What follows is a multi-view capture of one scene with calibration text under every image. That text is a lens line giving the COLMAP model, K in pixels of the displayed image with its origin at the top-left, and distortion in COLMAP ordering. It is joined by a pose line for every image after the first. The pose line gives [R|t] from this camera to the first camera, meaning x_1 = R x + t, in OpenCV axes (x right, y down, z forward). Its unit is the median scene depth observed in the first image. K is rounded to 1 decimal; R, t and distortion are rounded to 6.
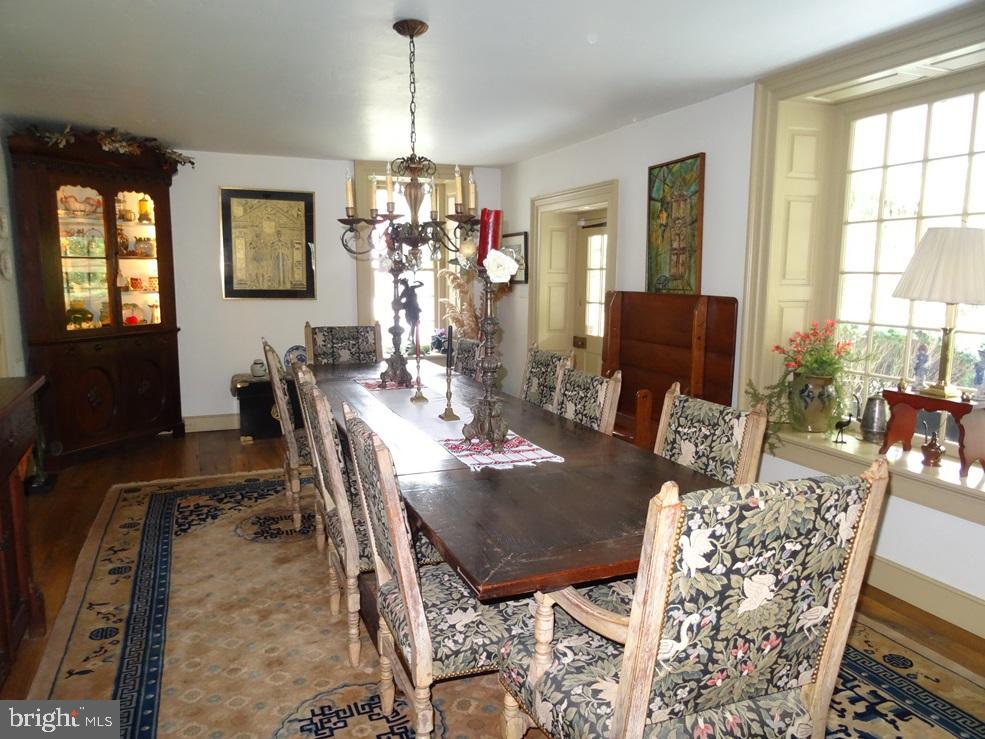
lens RADIAL K [[698.0, 0, 491.1], [0, 698.0, 369.4], [0, 0, 1]] dist [-0.004230, -0.009657]
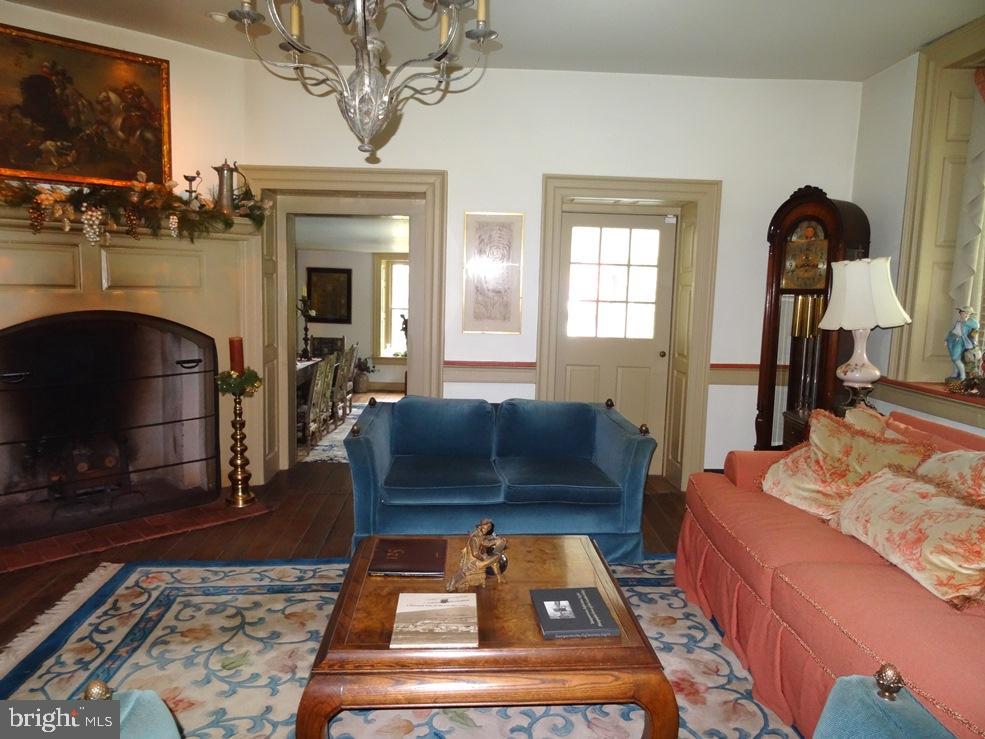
lens RADIAL K [[698.0, 0, 494.3], [0, 698.0, 368.7], [0, 0, 1]] dist [-0.004230, -0.009657]
pose [[0.946236, 0.060591, -0.317751, 0.790559], [-0.069214, 0.997475, -0.015909, 0.028872], [0.315984, 0.037046, 0.948041, -0.745643]]
